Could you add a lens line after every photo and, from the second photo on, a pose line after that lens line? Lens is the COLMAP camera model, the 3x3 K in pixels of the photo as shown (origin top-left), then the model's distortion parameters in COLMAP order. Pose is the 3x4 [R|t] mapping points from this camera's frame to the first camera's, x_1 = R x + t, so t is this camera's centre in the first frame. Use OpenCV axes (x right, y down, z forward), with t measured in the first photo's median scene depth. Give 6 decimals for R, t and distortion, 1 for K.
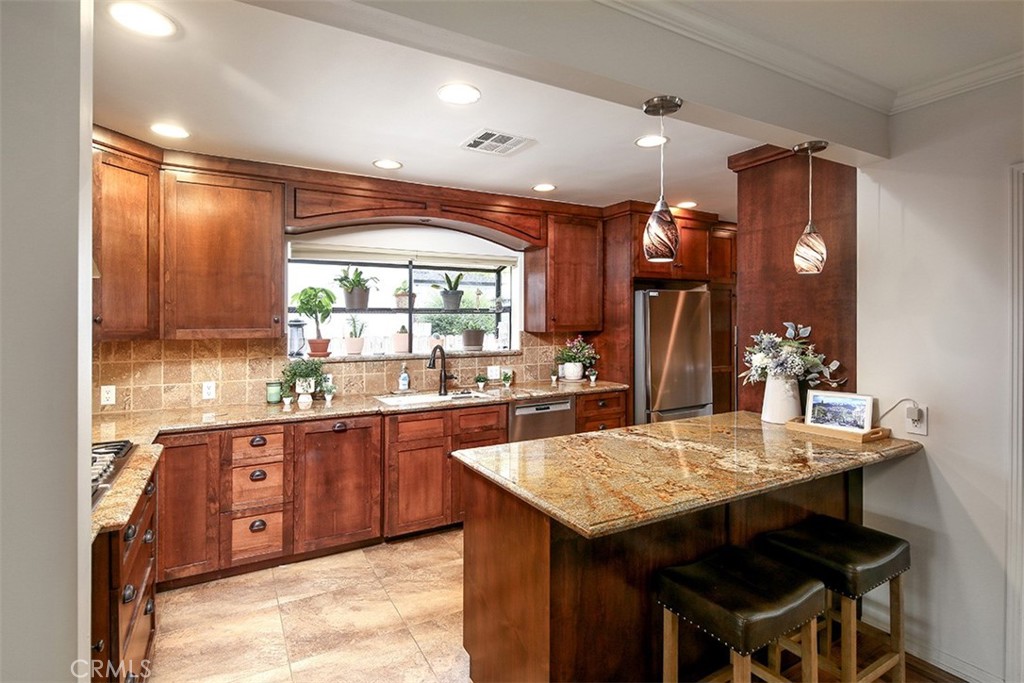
lens RADIAL K [[509.2, 0, 551.1], [0, 509.2, 313.7], [0, 0, 1]] dist [0.010279, -0.002384]
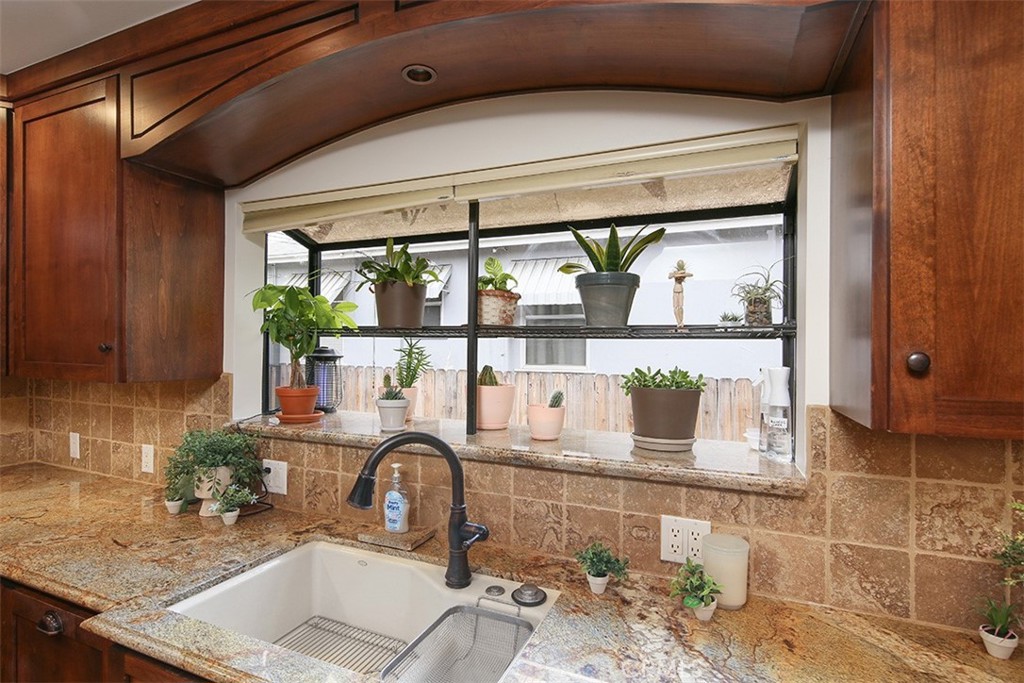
lens RADIAL K [[509.2, 0, 516.9], [0, 509.2, 348.5], [0, 0, 1]] dist [0.010279, -0.002384]
pose [[0.547116, 0.014790, -0.836926, 0.104733], [-0.005522, 0.999886, 0.014060, 0.002923], [0.837038, -0.003071, 0.547136, 1.039064]]
